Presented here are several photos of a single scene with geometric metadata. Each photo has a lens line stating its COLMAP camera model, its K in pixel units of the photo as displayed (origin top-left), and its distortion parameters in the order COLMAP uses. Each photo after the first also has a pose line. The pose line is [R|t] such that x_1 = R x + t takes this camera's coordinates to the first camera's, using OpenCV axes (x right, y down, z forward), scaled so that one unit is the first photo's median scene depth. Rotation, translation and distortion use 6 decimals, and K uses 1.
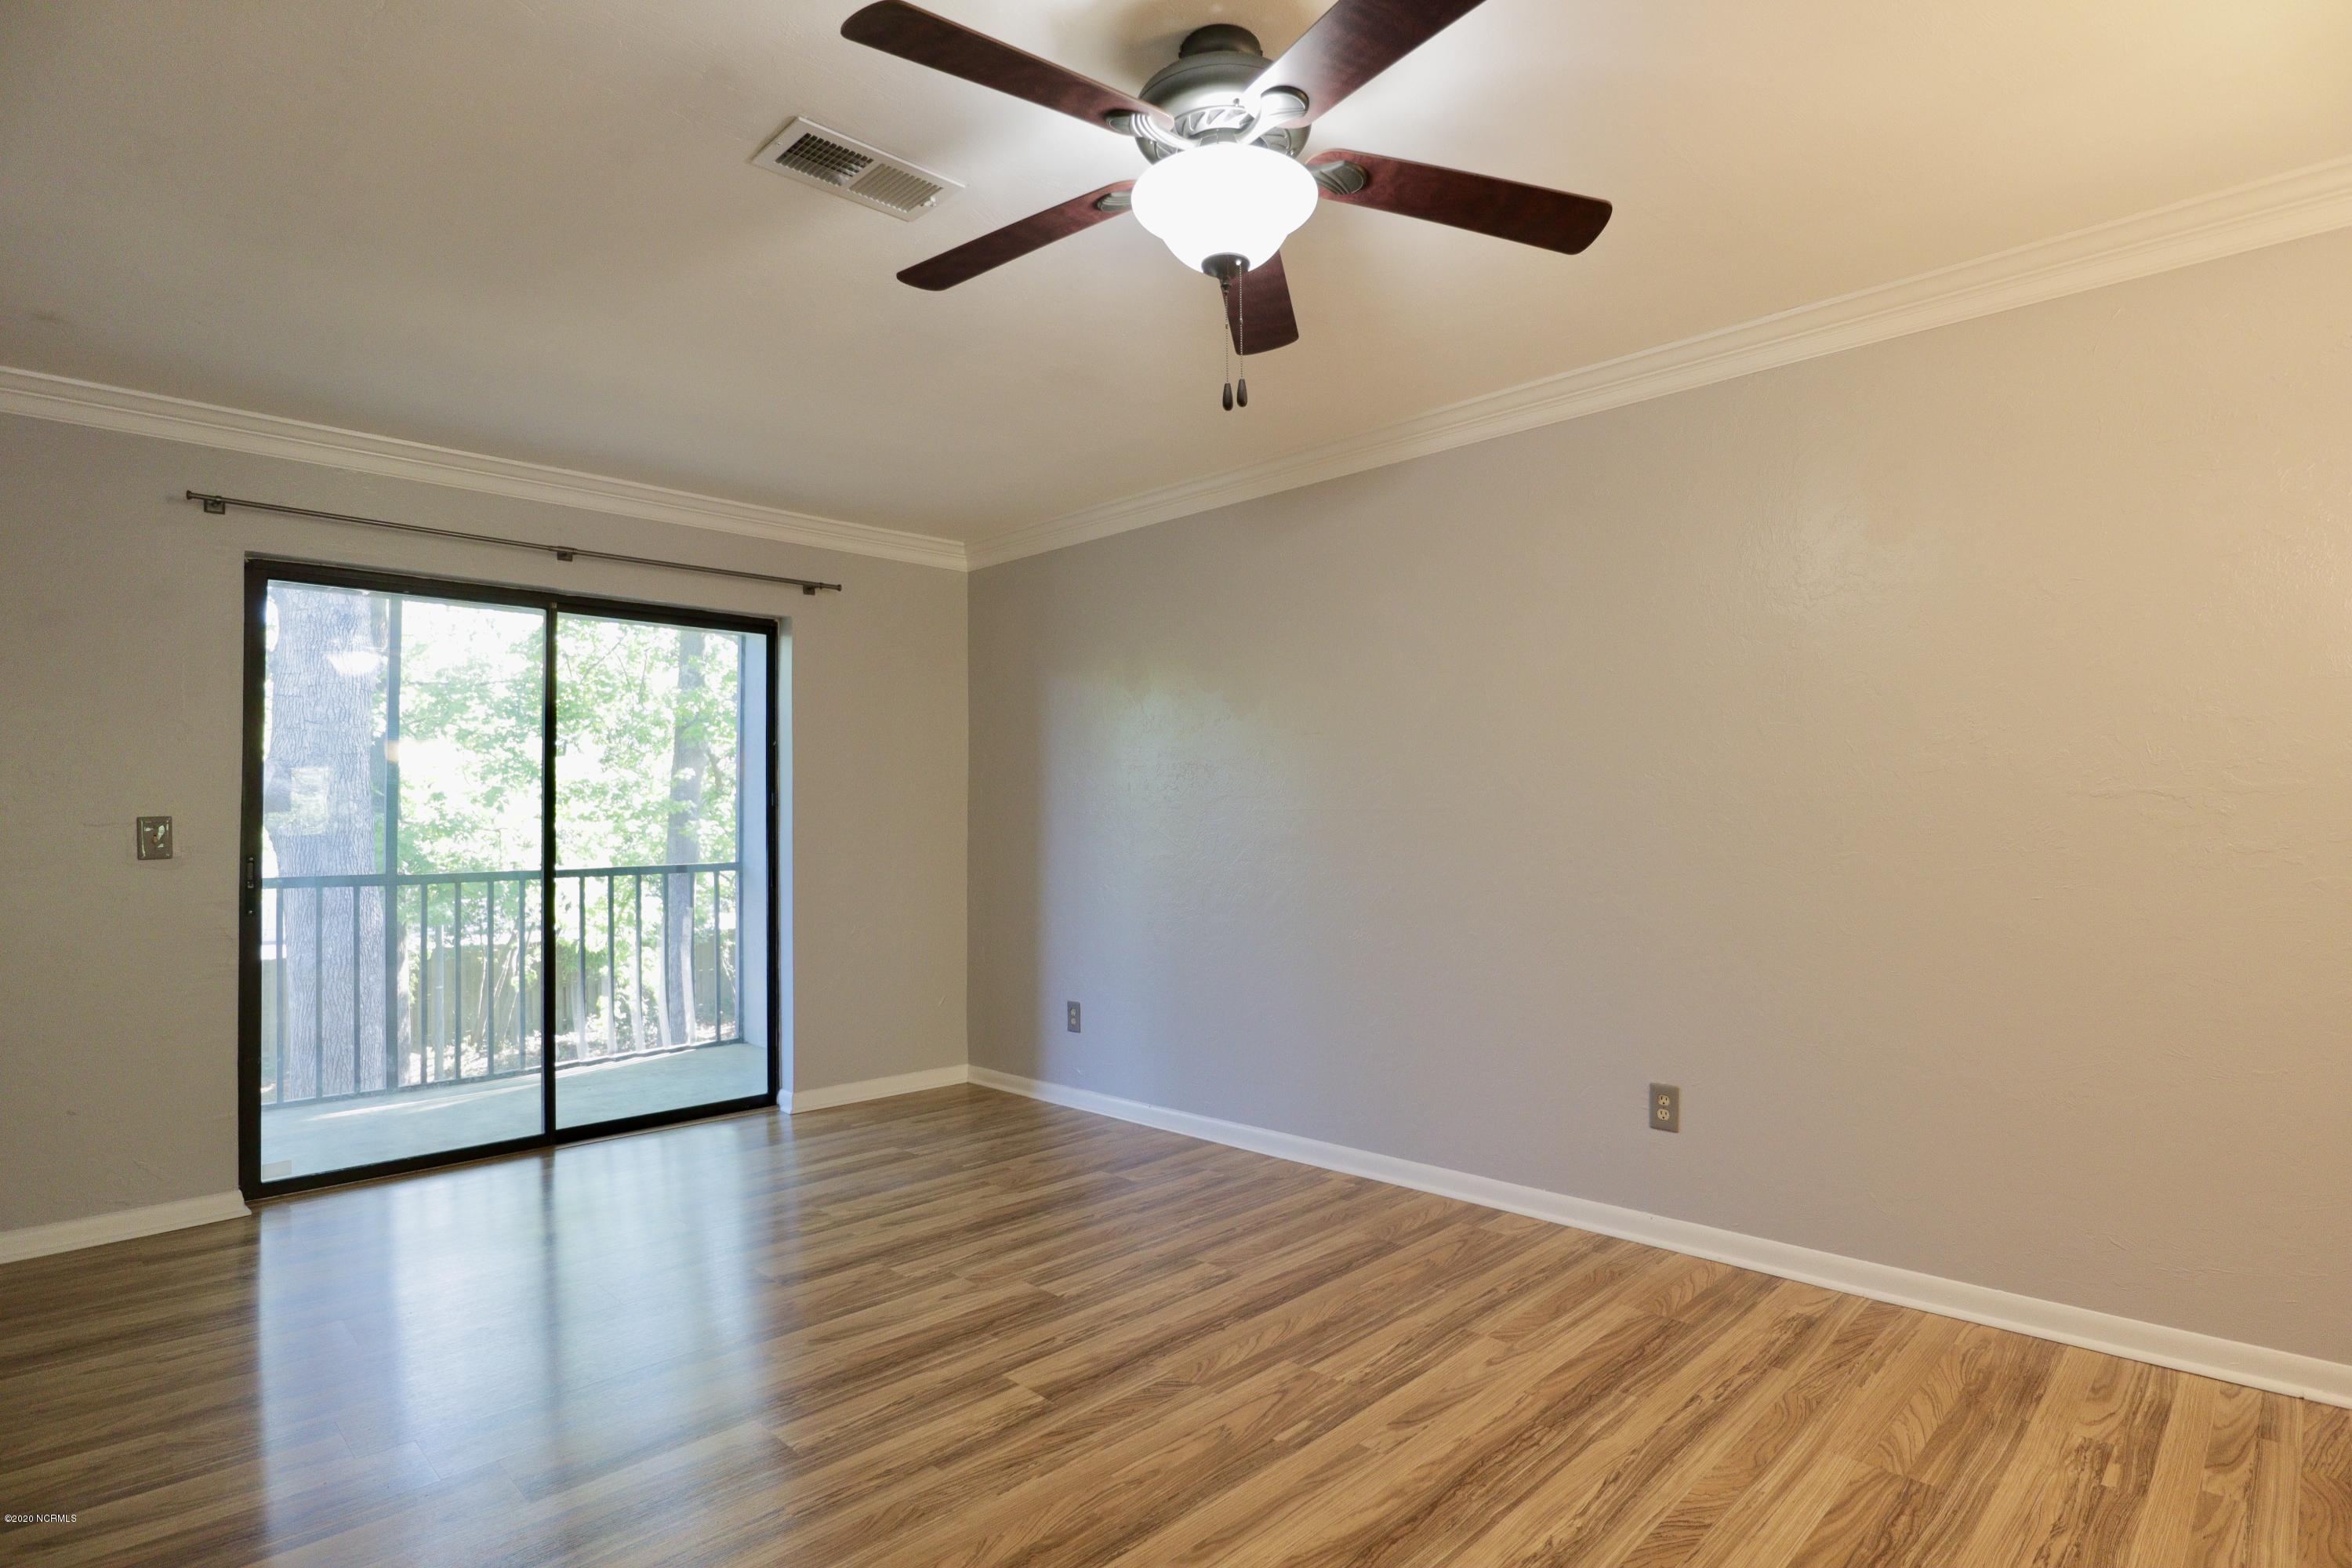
lens RADIAL K [[1192.7, 0, 1176.0], [0, 1192.7, 784.0], [0, 0, 1]] dist [-0.036482, -0.000261]
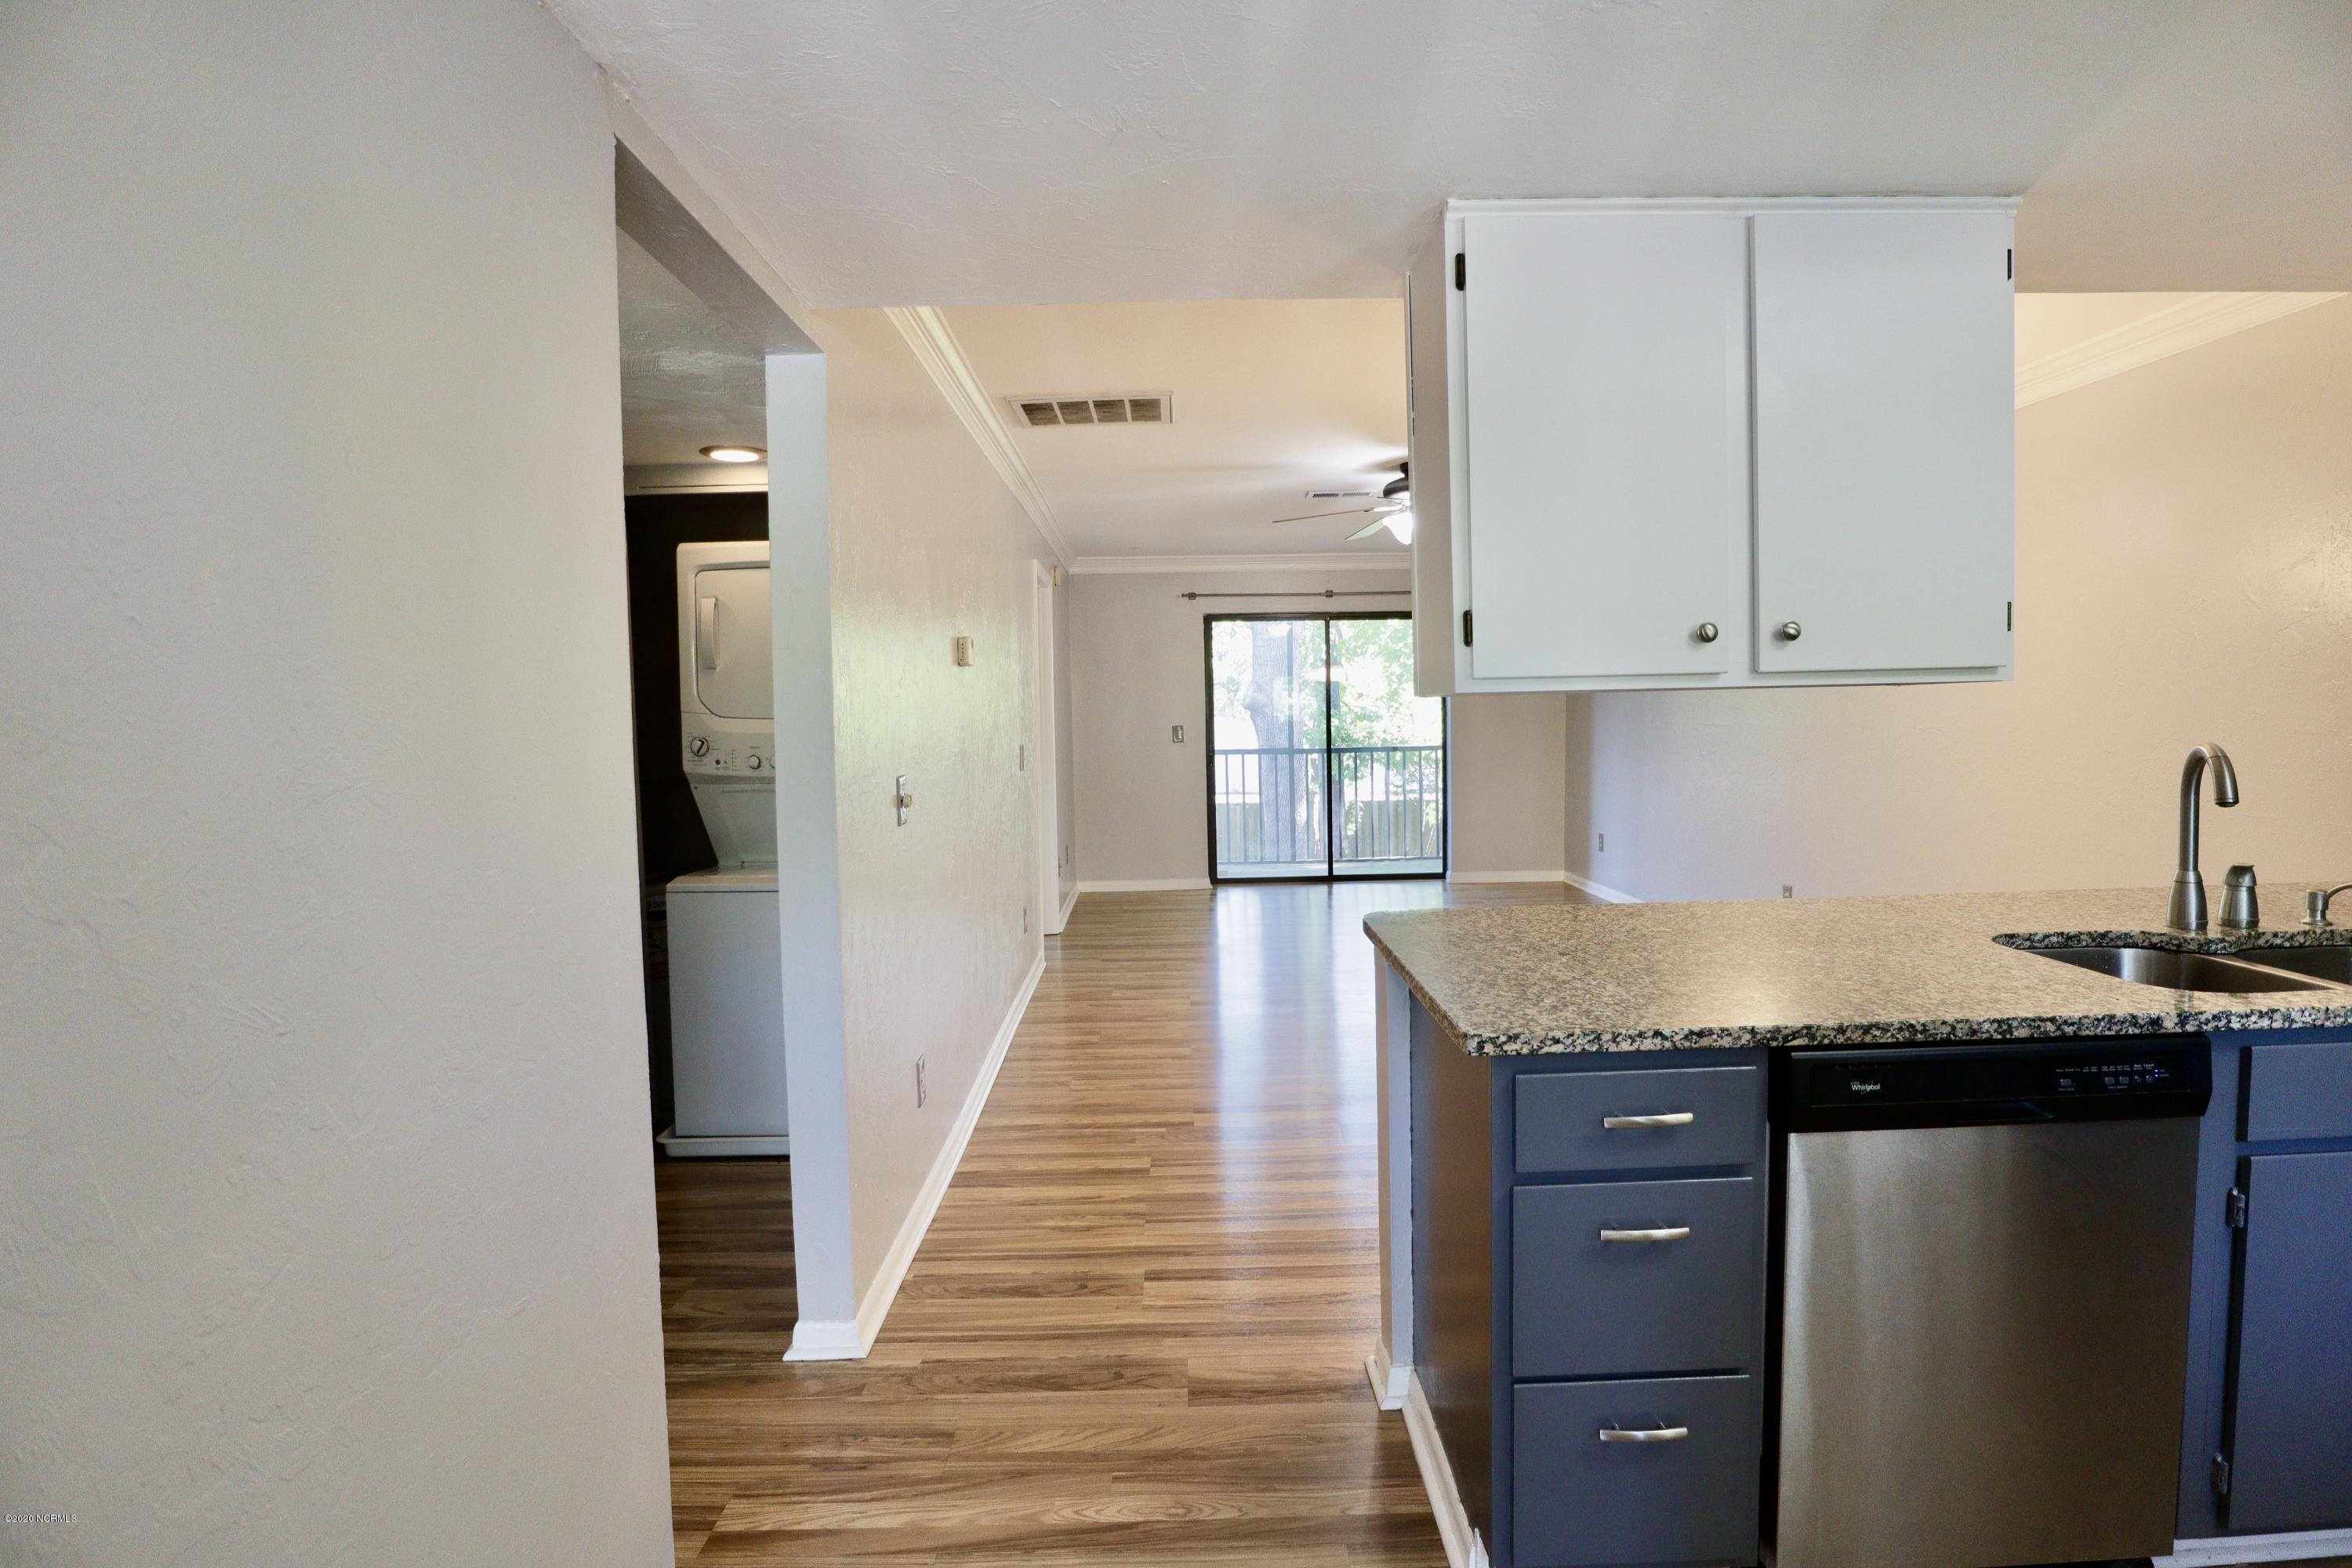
lens RADIAL K [[1192.7, 0, 1176.0], [0, 1192.7, 784.0], [0, 0, 1]] dist [-0.036482, -0.000261]
pose [[0.704558, 0.042131, -0.708395, 0.766398], [0.033281, 0.995176, 0.092288, -0.066420], [0.708866, -0.088598, 0.699757, -0.658487]]
